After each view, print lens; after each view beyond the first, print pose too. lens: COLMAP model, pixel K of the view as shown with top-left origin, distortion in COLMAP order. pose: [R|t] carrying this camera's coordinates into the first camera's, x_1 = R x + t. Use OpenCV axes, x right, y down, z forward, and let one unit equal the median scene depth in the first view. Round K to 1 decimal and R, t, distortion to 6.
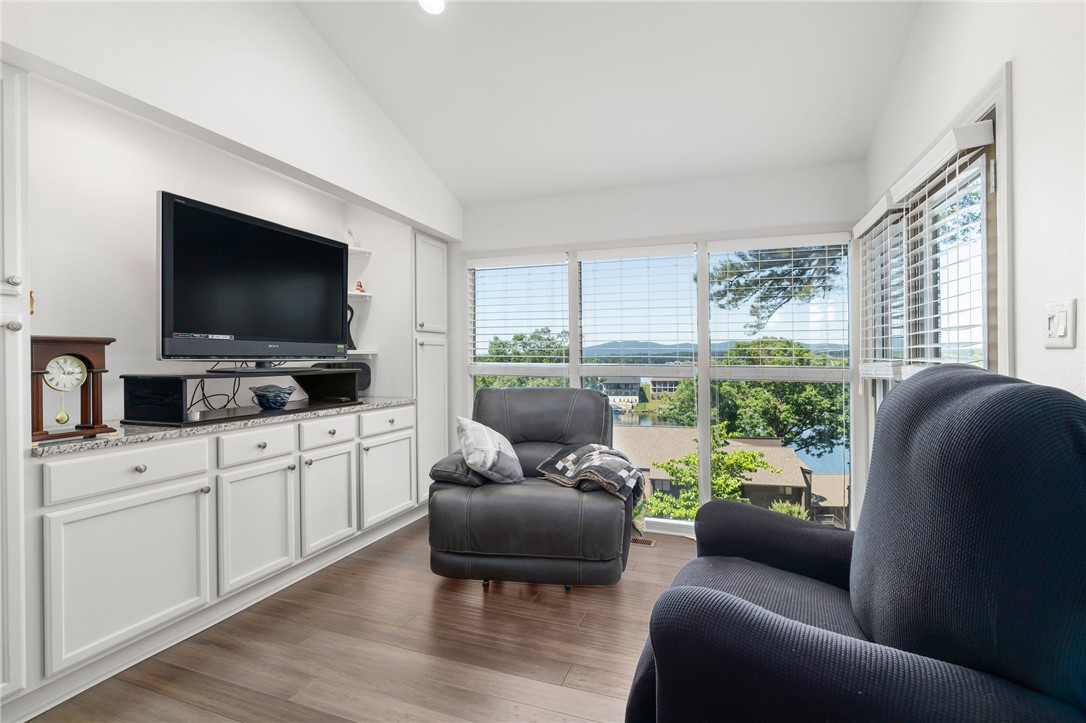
lens RADIAL K [[496.0, 0, 540.5], [0, 496.0, 362.6], [0, 0, 1]] dist [-0.002779, 0.000226]
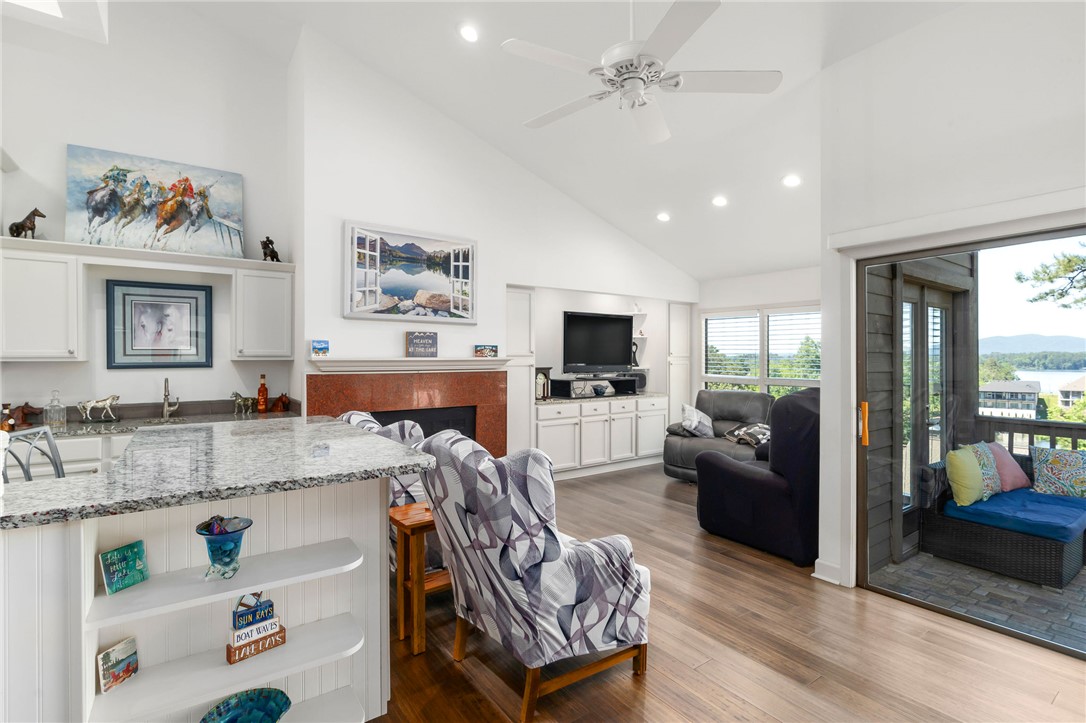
lens RADIAL K [[496.0, 0, 542.7], [0, 496.0, 360.9], [0, 0, 1]] dist [-0.002779, 0.000226]
pose [[0.821894, 0.007457, -0.569592, 0.511916], [-0.007810, 0.999968, 0.001823, -0.061631], [0.569588, 0.002950, 0.821925, -0.967343]]
